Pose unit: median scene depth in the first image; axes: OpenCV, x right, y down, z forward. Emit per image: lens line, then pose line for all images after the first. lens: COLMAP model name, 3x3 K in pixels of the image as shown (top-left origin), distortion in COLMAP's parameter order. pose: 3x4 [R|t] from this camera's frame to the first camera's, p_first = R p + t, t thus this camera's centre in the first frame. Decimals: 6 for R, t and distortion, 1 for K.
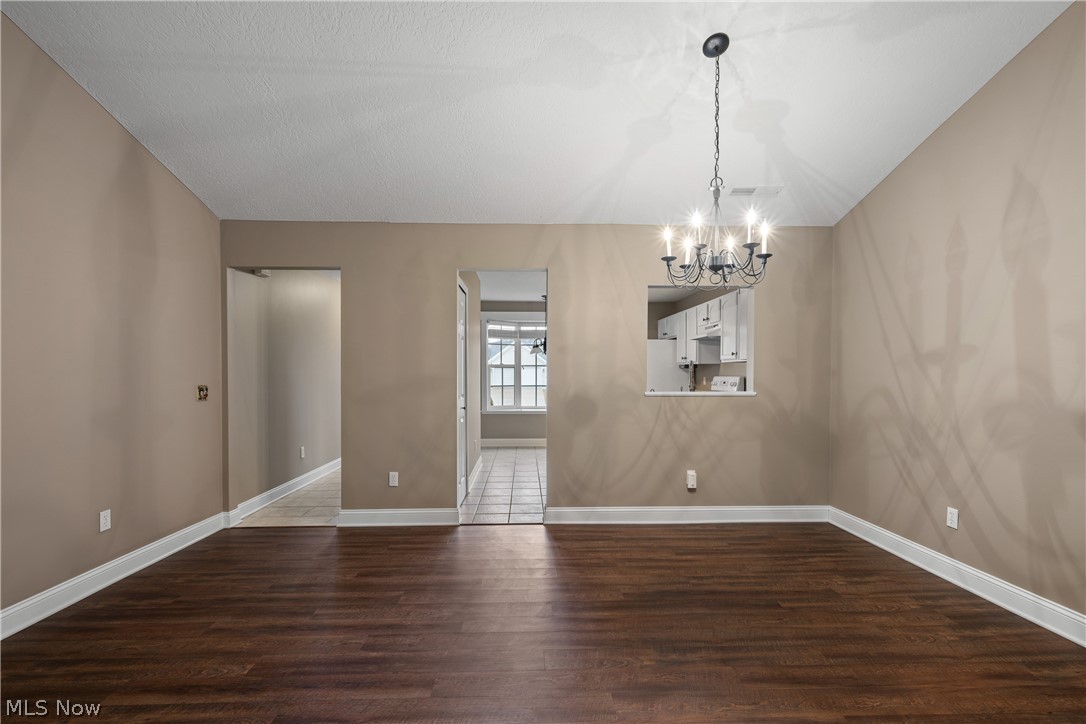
lens RADIAL K [[476.3, 0, 542.3], [0, 476.3, 382.1], [0, 0, 1]] dist [-0.001012, -0.000347]
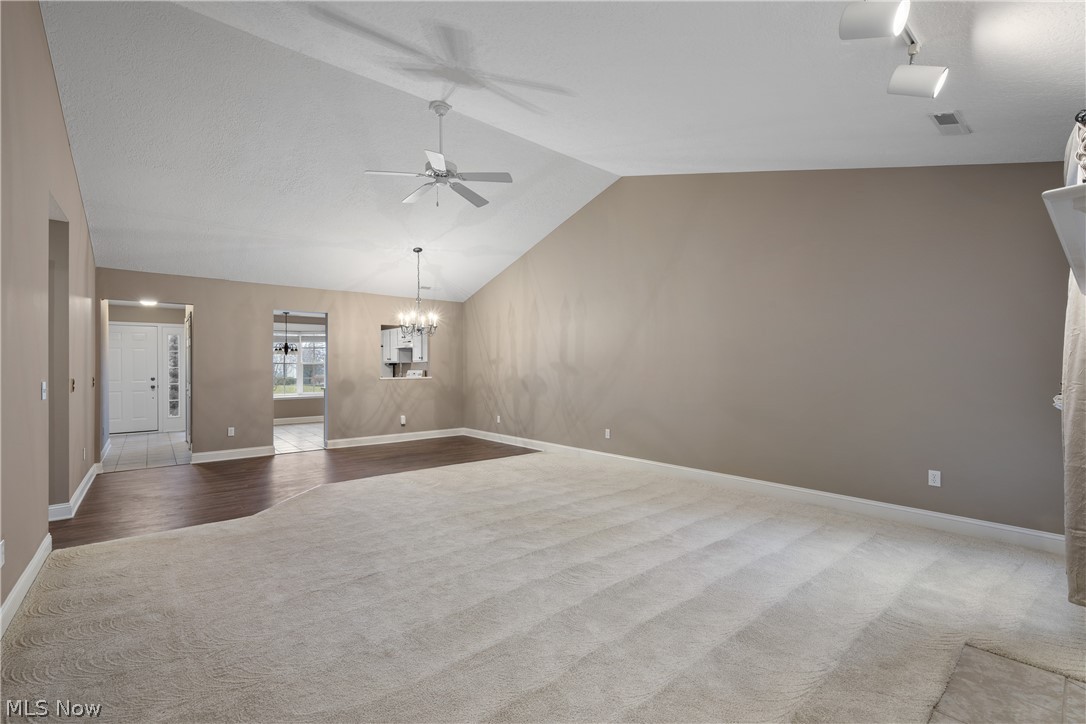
lens RADIAL K [[476.3, 0, 546.1], [0, 476.3, 367.4], [0, 0, 1]] dist [-0.001012, -0.000347]
pose [[0.787567, -0.001508, 0.616227, -0.512524], [0.015619, 0.999725, -0.017516, 0.025654], [-0.616030, 0.023420, 0.787374, -1.102112]]
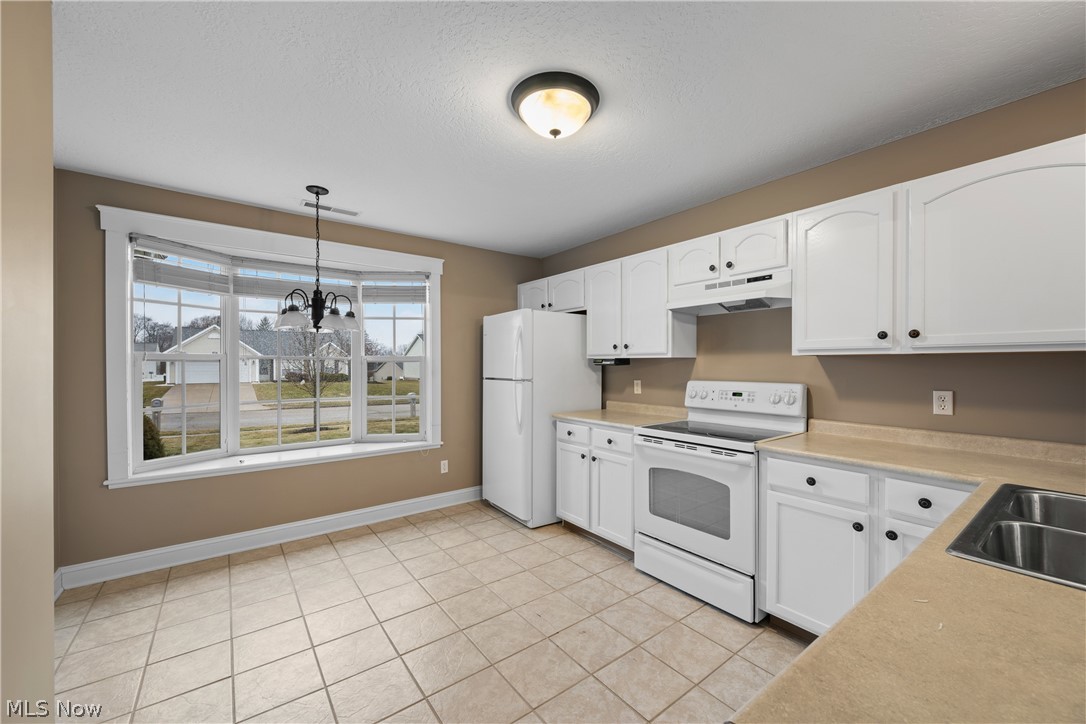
lens RADIAL K [[431.7, 0, 543.2], [0, 431.7, 364.9], [0, 0, 1]] dist [0.003259, -0.000213]
pose [[0.817904, -0.000797, 0.575354, -0.104727], [0.010318, 0.999859, -0.013284, -0.043896], [-0.575262, 0.016801, 0.817797, 1.214479]]
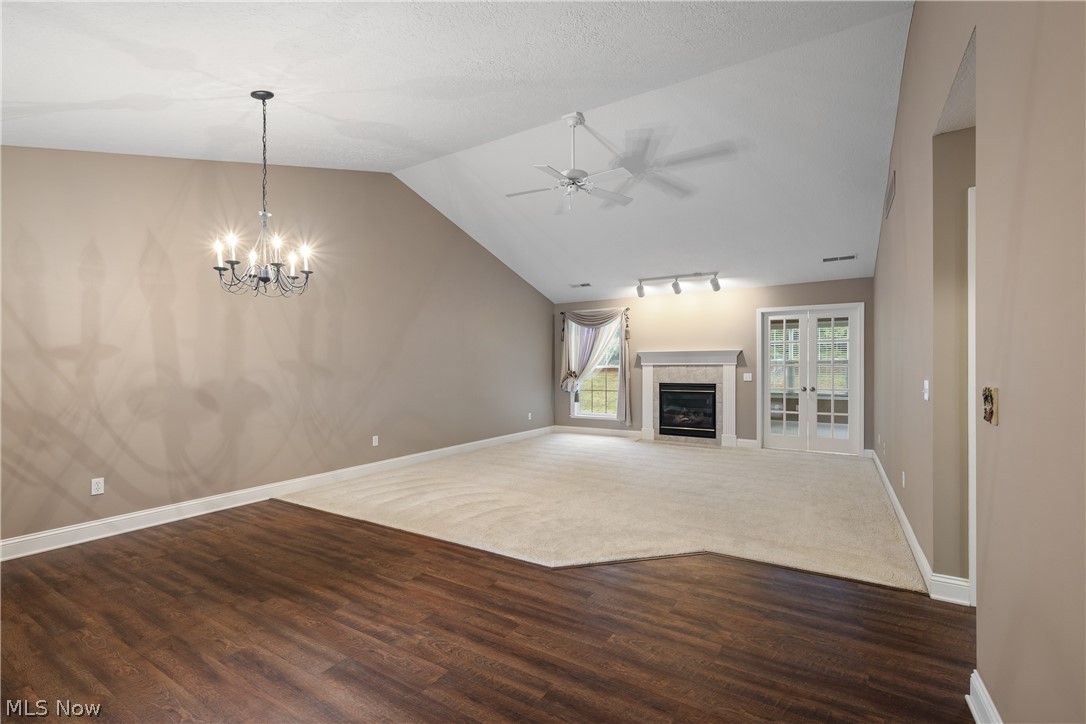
lens RADIAL K [[476.3, 0, 546.7], [0, 476.3, 368.6], [0, 0, 1]] dist [-0.001012, -0.000347]
pose [[-0.836846, 0.003146, 0.547429, -0.604119], [0.013114, 0.999812, 0.014301, -0.014105], [-0.547281, 0.019147, -0.836730, 1.095767]]
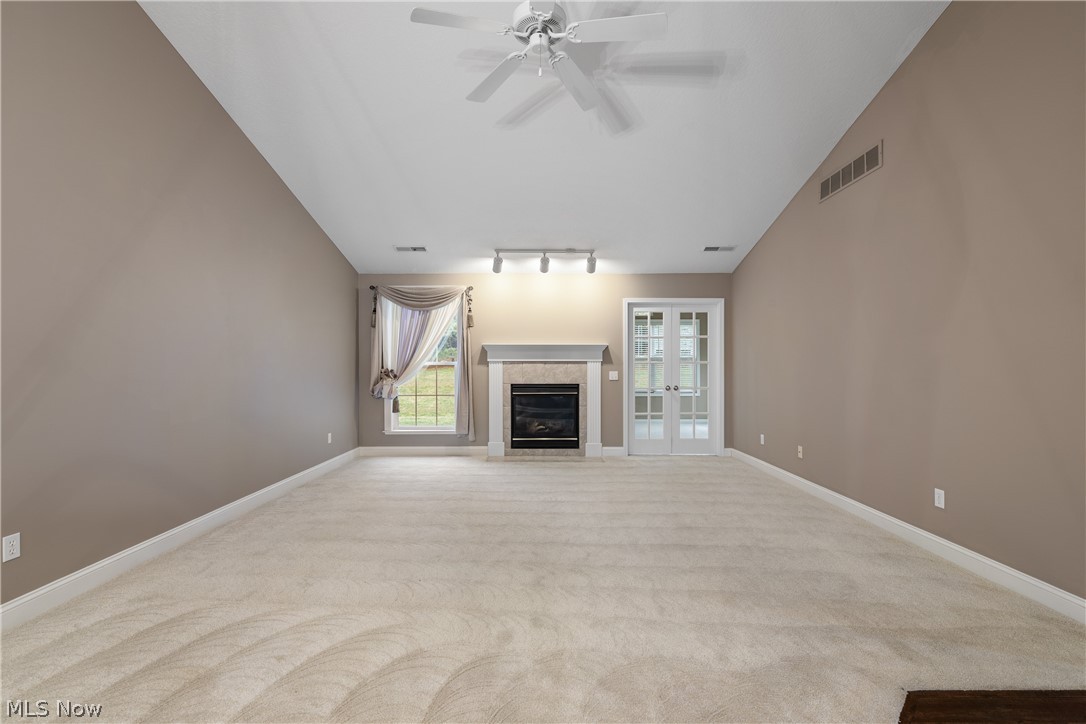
lens RADIAL K [[476.3, 0, 547.8], [0, 476.3, 365.7], [0, 0, 1]] dist [-0.001012, -0.000347]
pose [[-0.999536, 0.002864, 0.030325, -0.007229], [0.003454, 0.999805, 0.019425, -0.010422], [-0.030264, 0.019520, -0.999351, 0.702984]]
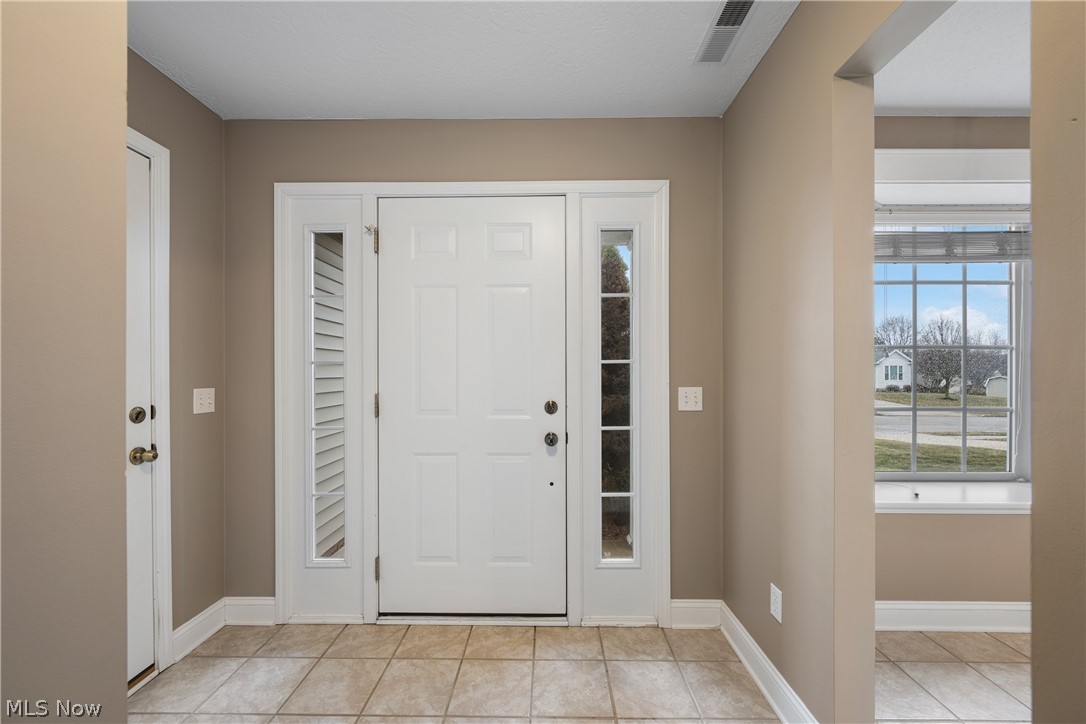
lens RADIAL K [[431.7, 0, 541.4], [0, 431.7, 366.1], [0, 0, 1]] dist [0.003259, -0.000213]
pose [[0.999255, 0.002019, -0.038530, -0.591528], [-0.002630, 0.999872, -0.015807, -0.034634], [0.038493, 0.015897, 0.999132, 1.650813]]
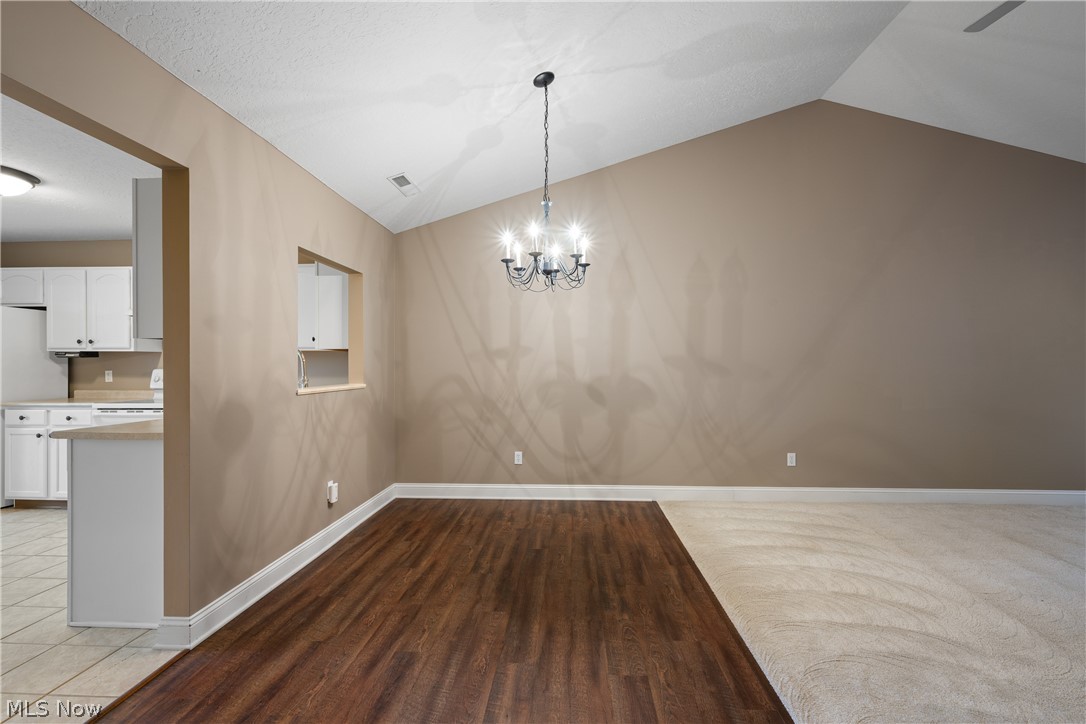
lens RADIAL K [[476.3, 0, 542.9], [0, 476.3, 366.1], [0, 0, 1]] dist [-0.001012, -0.000347]
pose [[0.093338, -0.001665, 0.995633, -0.528635], [0.019416, 0.999811, -0.000148, -0.008593], [-0.995445, 0.019345, 0.093353, 0.611080]]
